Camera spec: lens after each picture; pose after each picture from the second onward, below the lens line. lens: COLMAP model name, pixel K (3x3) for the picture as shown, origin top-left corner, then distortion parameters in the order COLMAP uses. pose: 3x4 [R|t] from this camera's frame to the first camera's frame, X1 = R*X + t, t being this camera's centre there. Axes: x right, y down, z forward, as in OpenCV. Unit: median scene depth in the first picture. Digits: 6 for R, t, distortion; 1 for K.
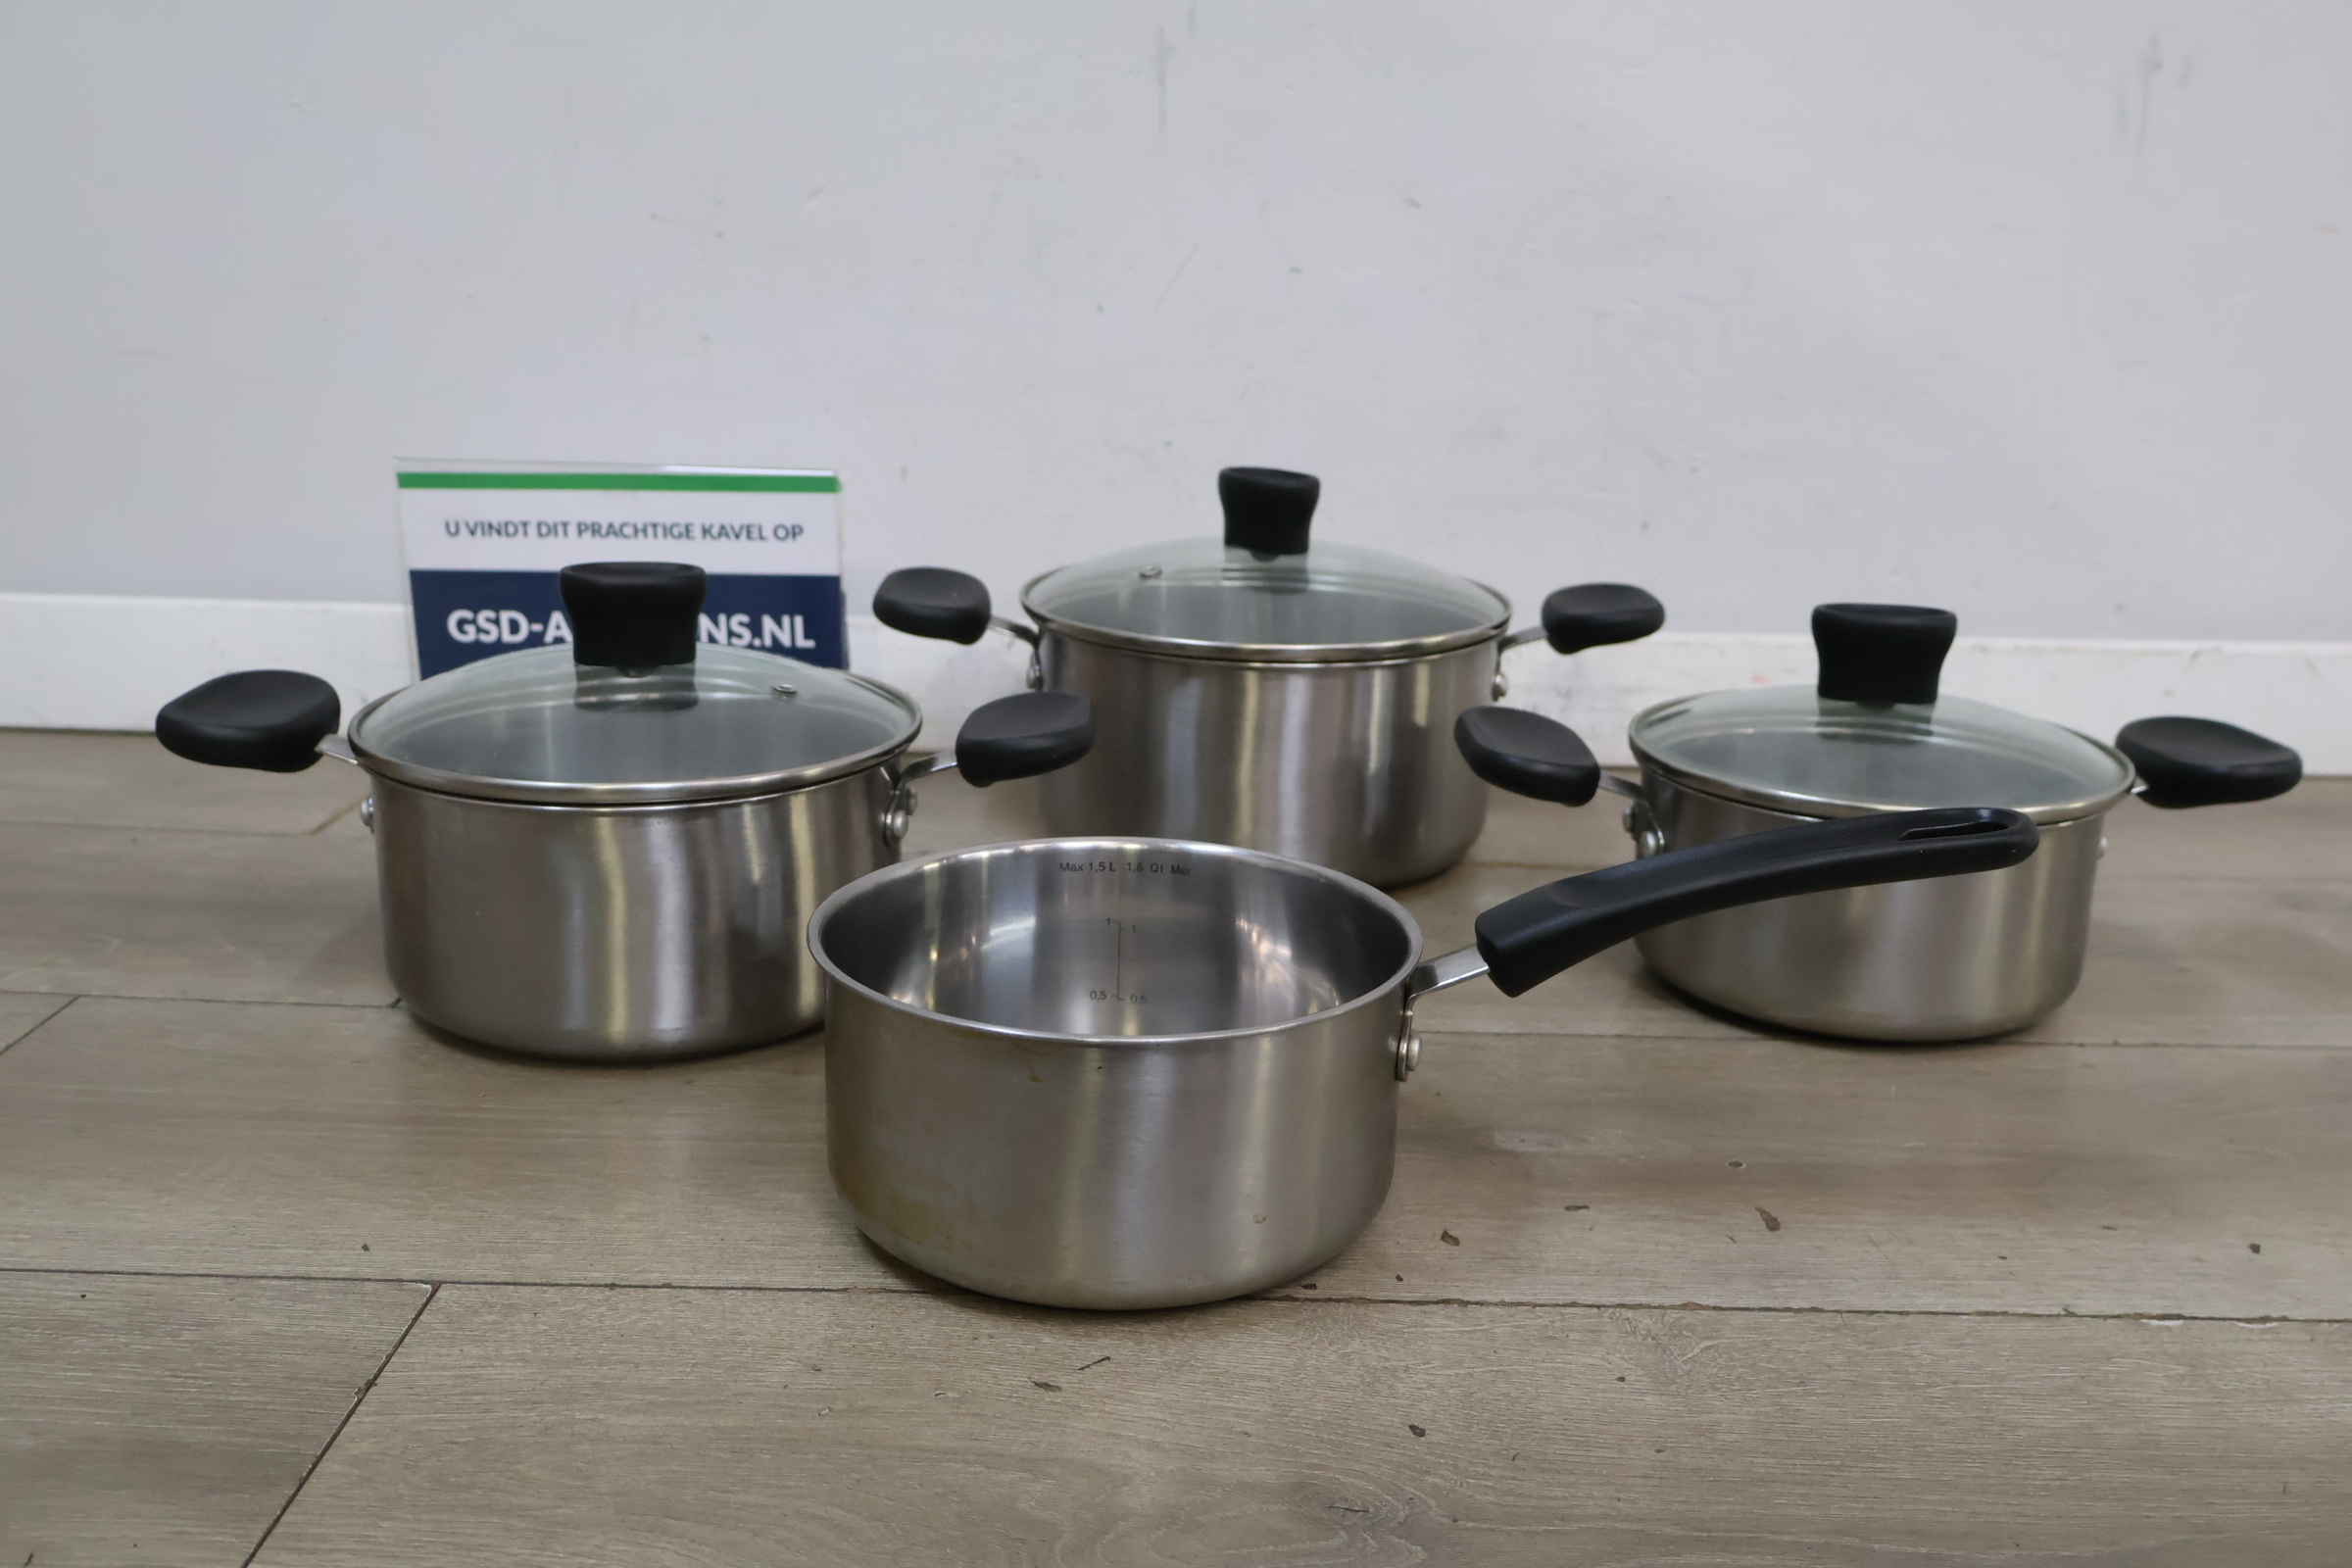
lens RADIAL K [[2221.9, 0, 1168.5], [0, 2221.9, 789.7], [0, 0, 1]] dist [0.024592, 0.000000]
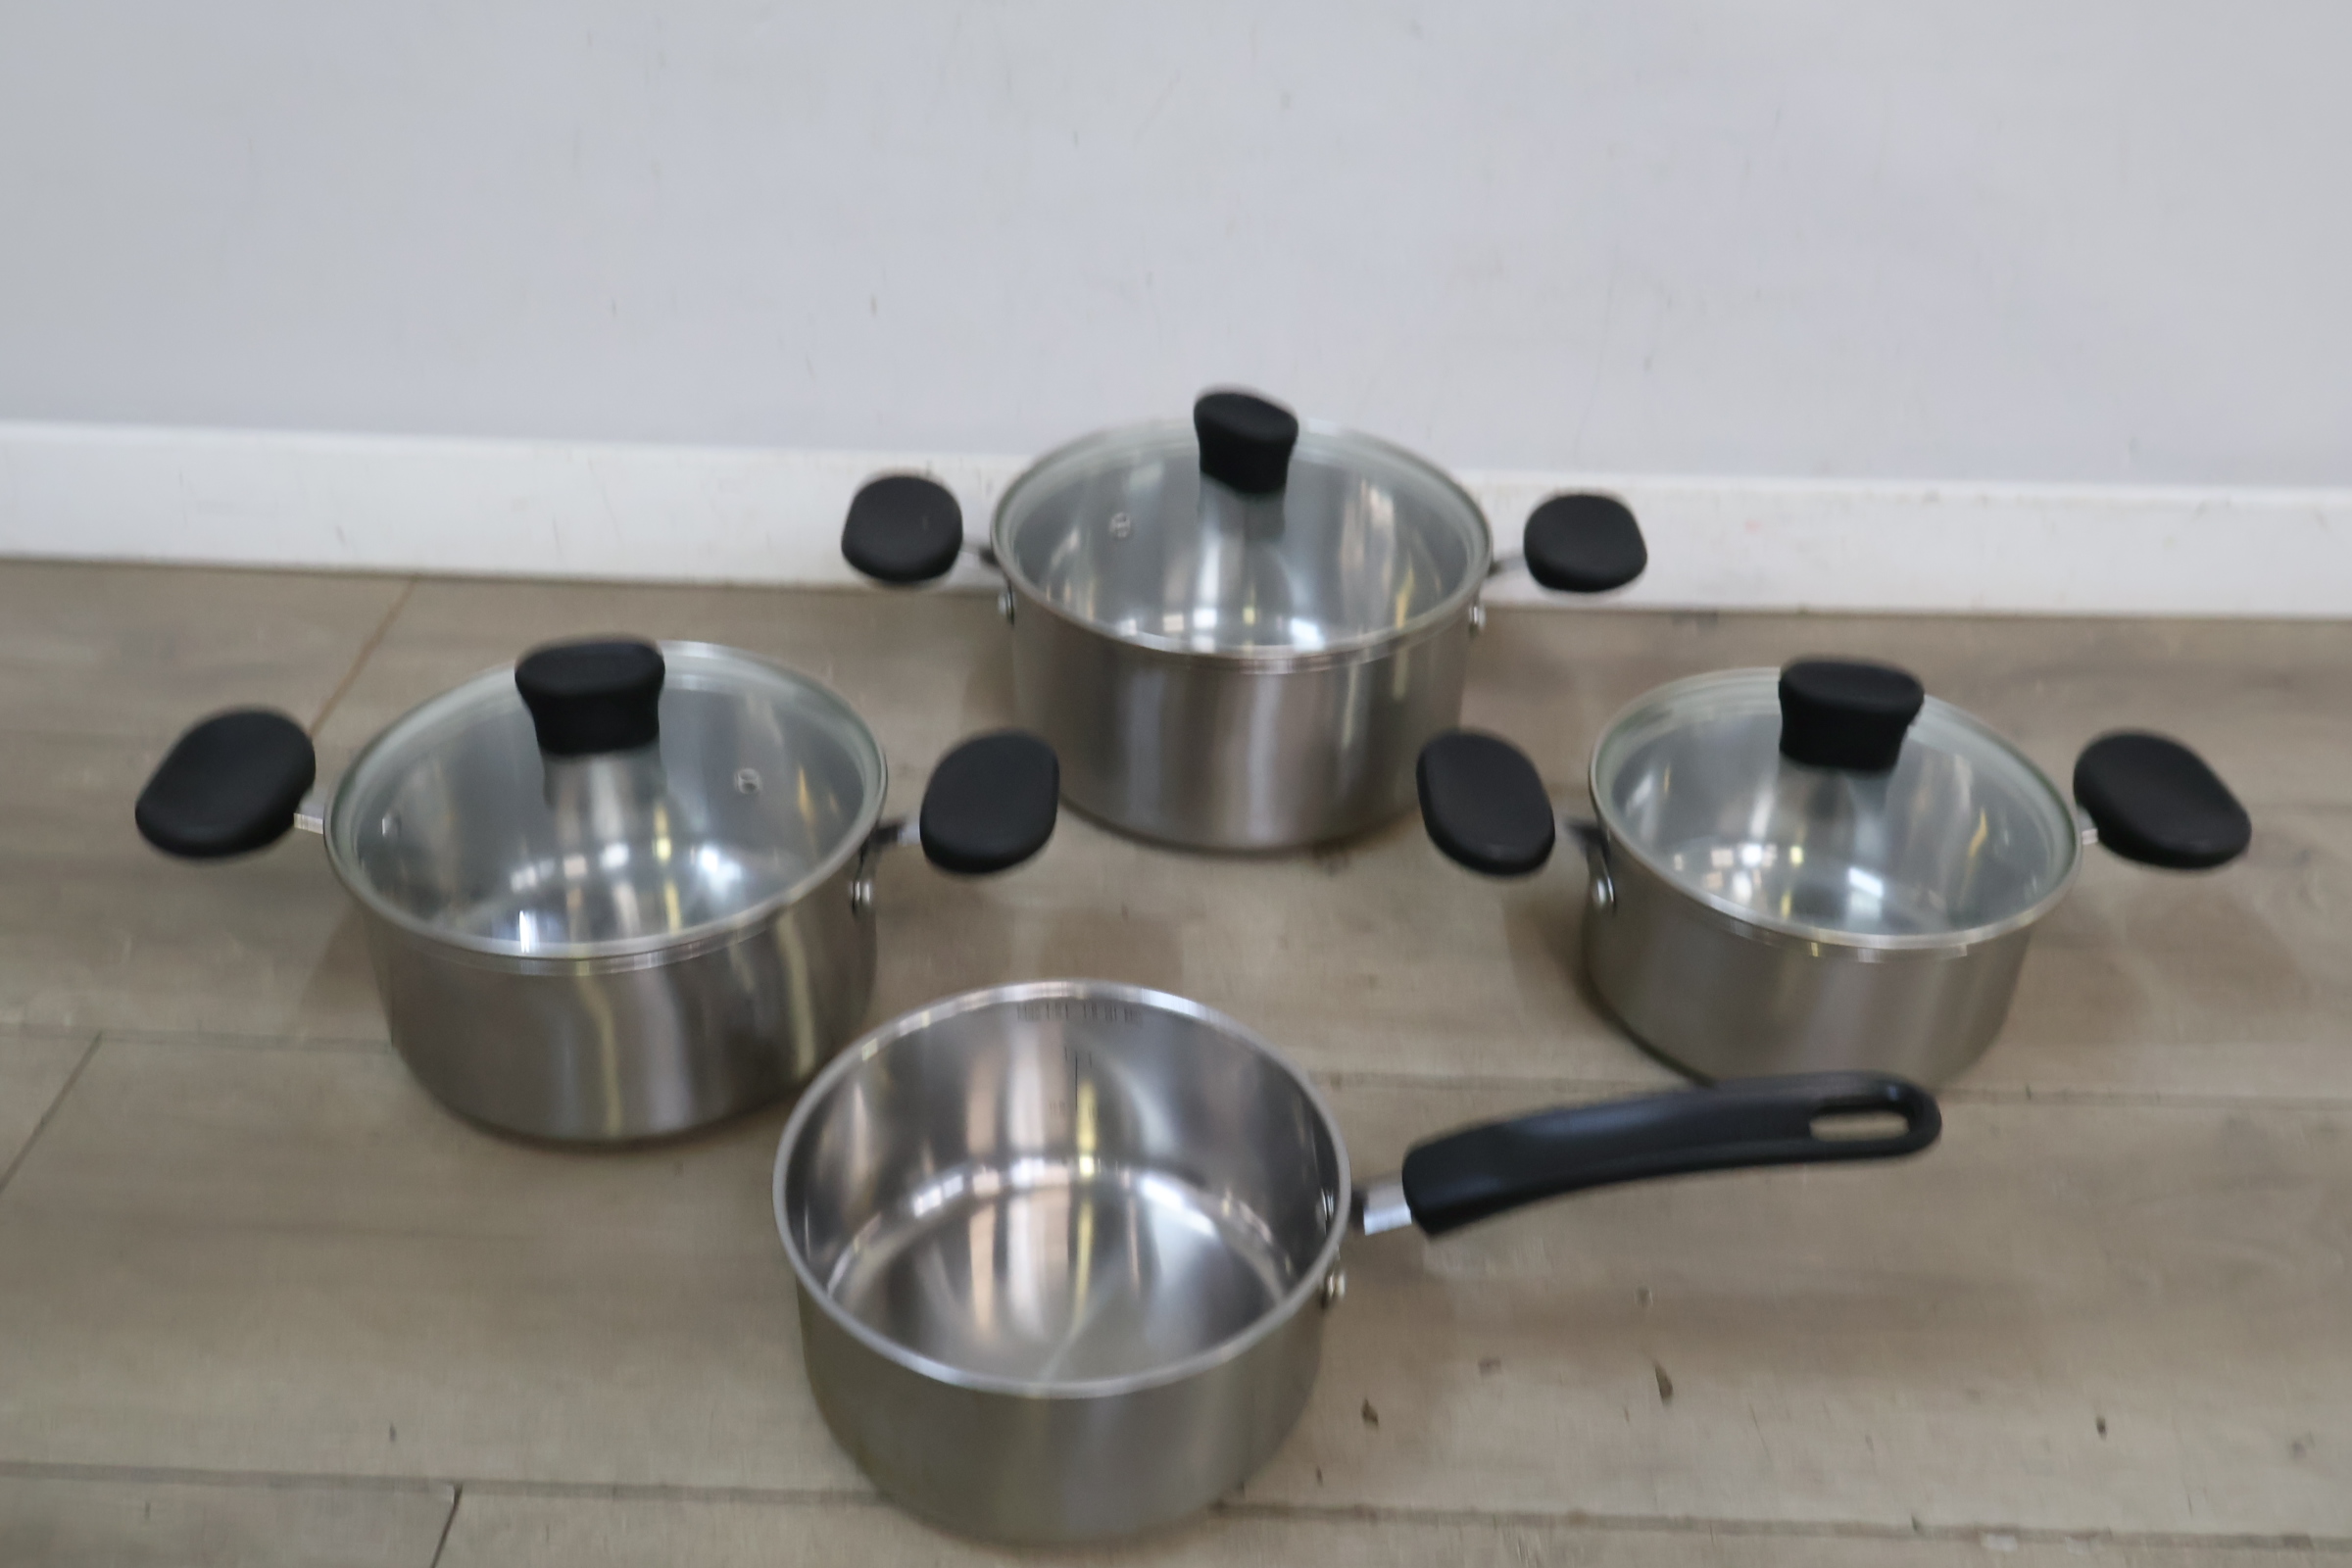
lens RADIAL K [[2221.9, 0, 1168.2], [0, 2221.9, 789.8], [0, 0, 1]] dist [0.024592, 0.000000]
pose [[0.999878, 0.007464, -0.013716, 0.035945], [-0.002651, 0.946760, 0.321930, -0.408837], [0.015389, -0.321855, 0.946664, 0.047832]]
